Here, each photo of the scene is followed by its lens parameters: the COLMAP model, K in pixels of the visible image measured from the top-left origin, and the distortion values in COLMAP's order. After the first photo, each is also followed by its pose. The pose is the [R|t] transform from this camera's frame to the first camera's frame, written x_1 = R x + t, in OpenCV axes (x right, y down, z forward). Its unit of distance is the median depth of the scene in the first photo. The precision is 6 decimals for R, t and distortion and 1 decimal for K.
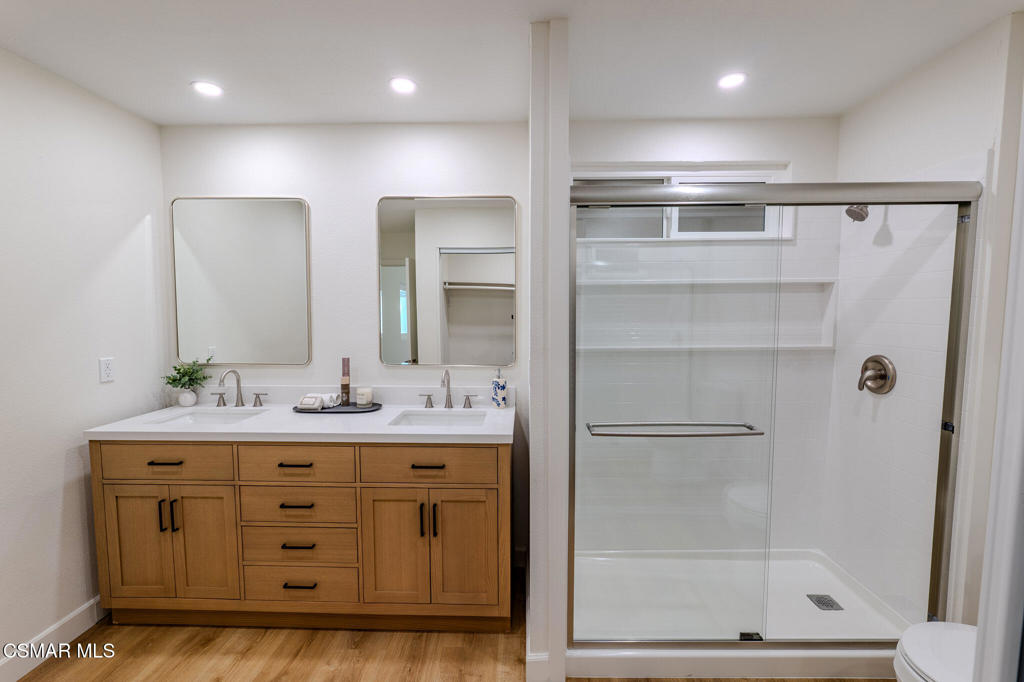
lens RADIAL K [[433.7, 0, 512.0], [0, 433.7, 341.0], [0, 0, 1]] dist [-0.011592, 0.000195]
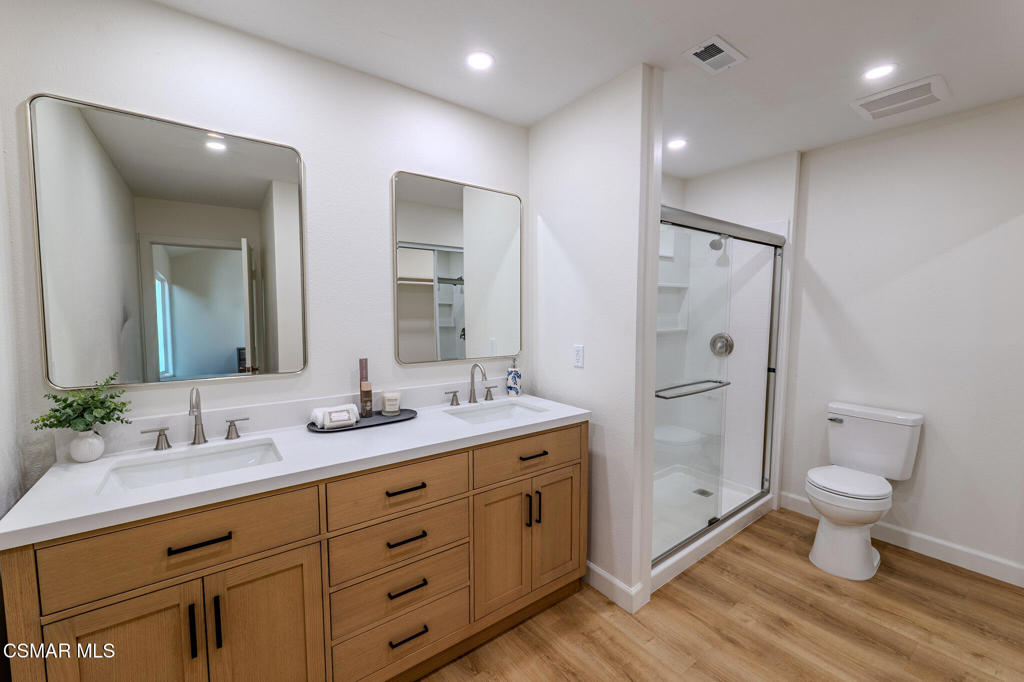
lens RADIAL K [[413.4, 0, 512.0], [0, 413.4, 341.0], [0, 0, 1]] dist [-0.011384, -0.000086]
pose [[0.790578, -0.042689, 0.610871, -0.785146], [0.040636, 0.999026, 0.017223, 0.004120], [-0.611011, 0.011207, 0.791543, 0.258084]]
